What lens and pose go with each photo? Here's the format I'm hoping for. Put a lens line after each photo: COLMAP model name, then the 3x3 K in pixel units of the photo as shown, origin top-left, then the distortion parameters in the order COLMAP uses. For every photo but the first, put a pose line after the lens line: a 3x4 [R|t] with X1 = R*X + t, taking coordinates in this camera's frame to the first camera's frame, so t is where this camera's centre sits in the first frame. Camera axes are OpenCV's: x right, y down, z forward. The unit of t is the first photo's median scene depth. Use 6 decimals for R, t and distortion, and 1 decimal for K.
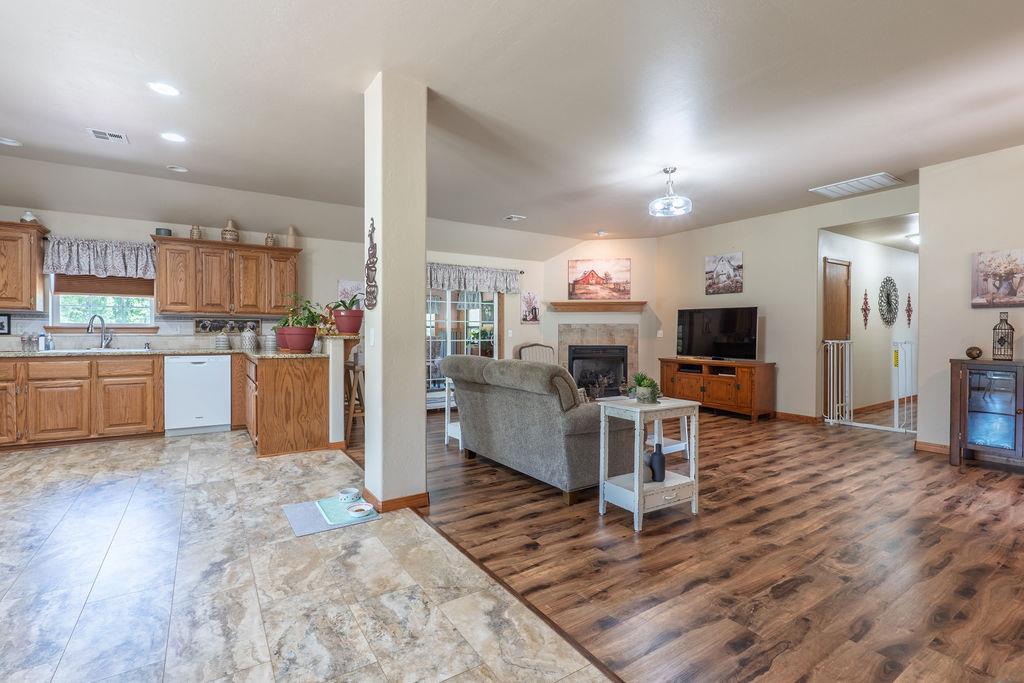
lens RADIAL K [[466.2, 0, 503.3], [0, 466.2, 339.4], [0, 0, 1]] dist [-0.002344, -0.000104]
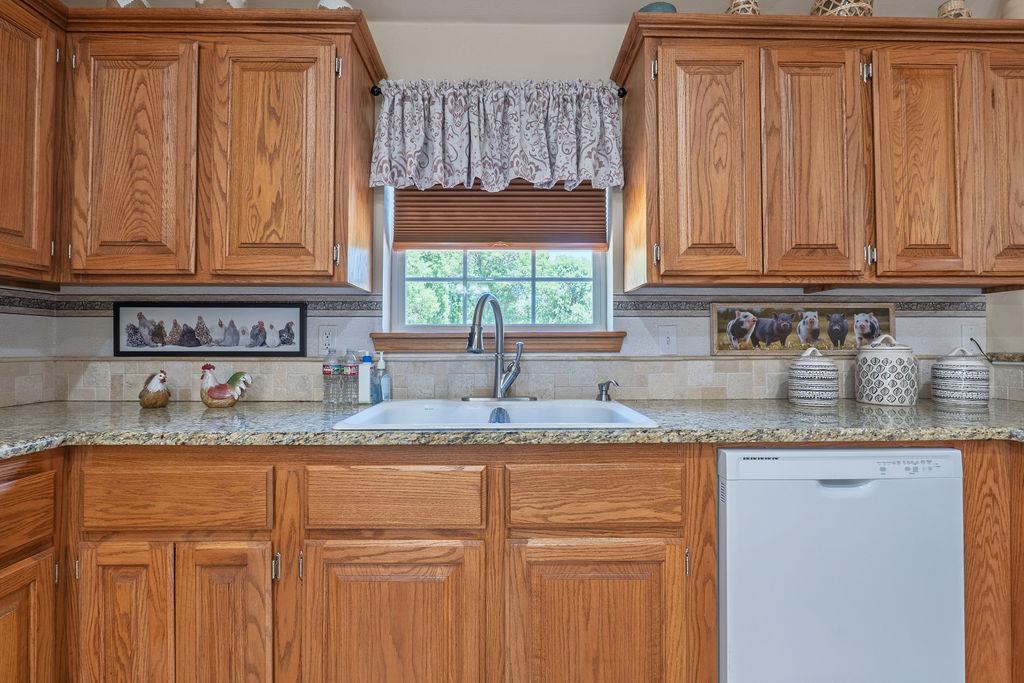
lens RADIAL K [[466.2, 0, 515.0], [0, 466.2, 338.4], [0, 0, 1]] dist [-0.002344, -0.000104]
pose [[0.851165, -0.013182, -0.524733, -0.645469], [-0.002142, 0.999589, -0.028586, -0.013130], [0.524894, 0.025455, 0.850787, 0.689834]]
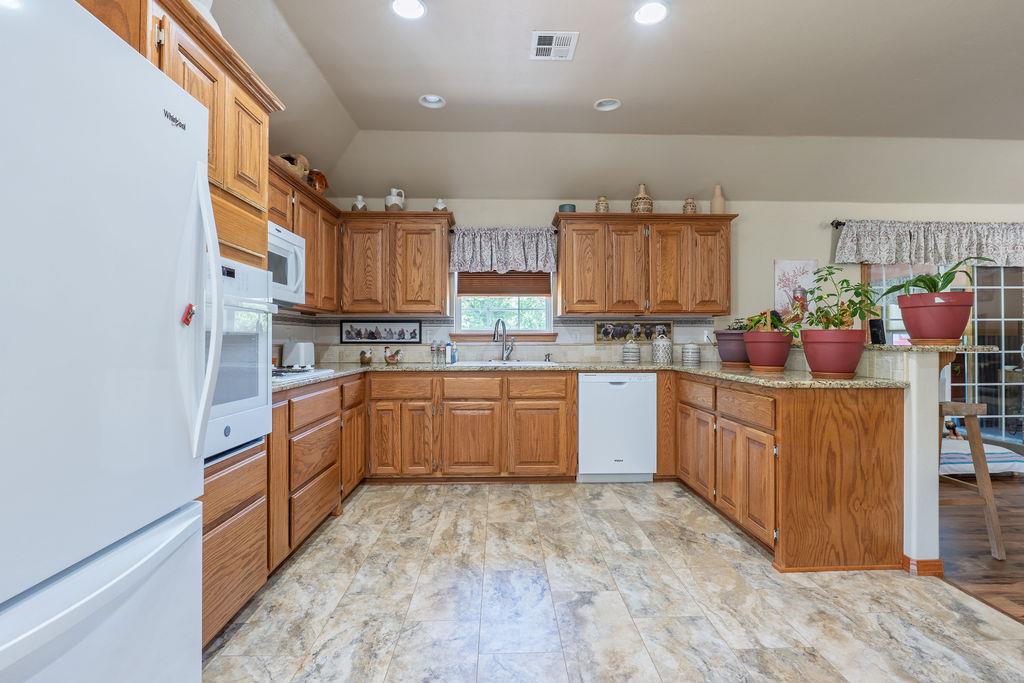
lens RADIAL K [[466.2, 0, 517.0], [0, 466.2, 342.9], [0, 0, 1]] dist [-0.002344, -0.000104]
pose [[0.860013, -0.002392, -0.510267, -0.407960], [-0.001823, 0.999968, -0.007760, -0.004784], [0.510269, 0.007604, 0.859981, 0.299364]]
